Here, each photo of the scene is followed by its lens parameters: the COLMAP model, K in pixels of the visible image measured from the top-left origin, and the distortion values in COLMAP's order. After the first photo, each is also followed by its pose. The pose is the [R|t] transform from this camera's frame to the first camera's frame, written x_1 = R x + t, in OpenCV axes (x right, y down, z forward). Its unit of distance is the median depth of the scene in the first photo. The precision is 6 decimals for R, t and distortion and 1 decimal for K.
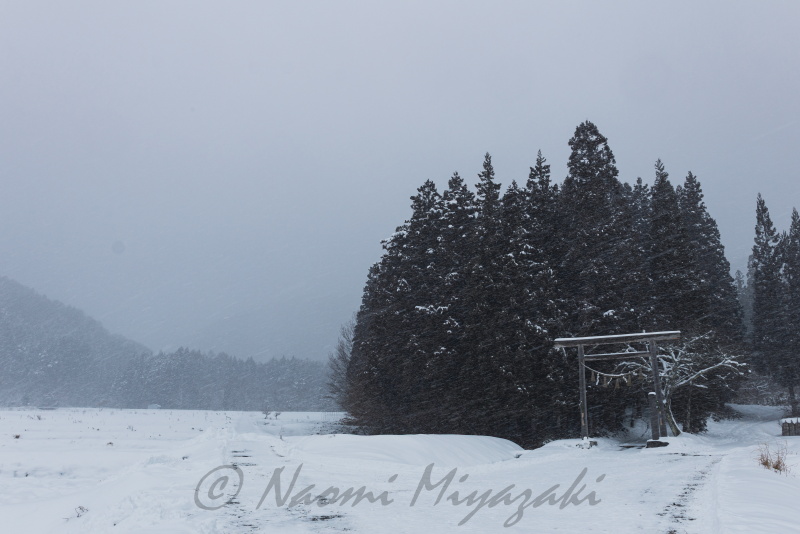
lens RADIAL K [[667.8, 0, 400.3], [0, 667.8, 266.9], [0, 0, 1]] dist [-0.010237, -0.000578]
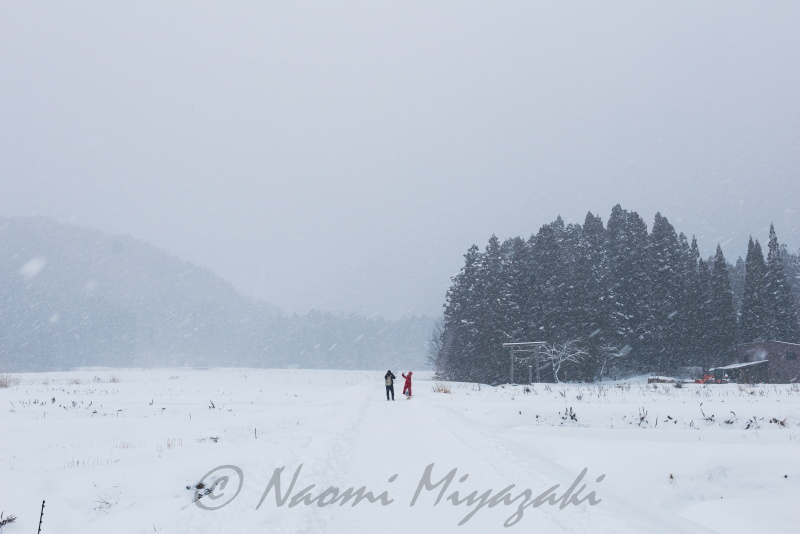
lens RADIAL K [[819.0, 0, 400.0], [0, 819.0, 267.4], [0, 0, 1]] dist [0.002875, 0.000000]
pose [[0.980870, -0.024953, -0.193059, 0.242010], [0.041923, 0.995556, 0.084324, -0.235851], [0.190097, -0.090804, 0.977557, -1.062433]]
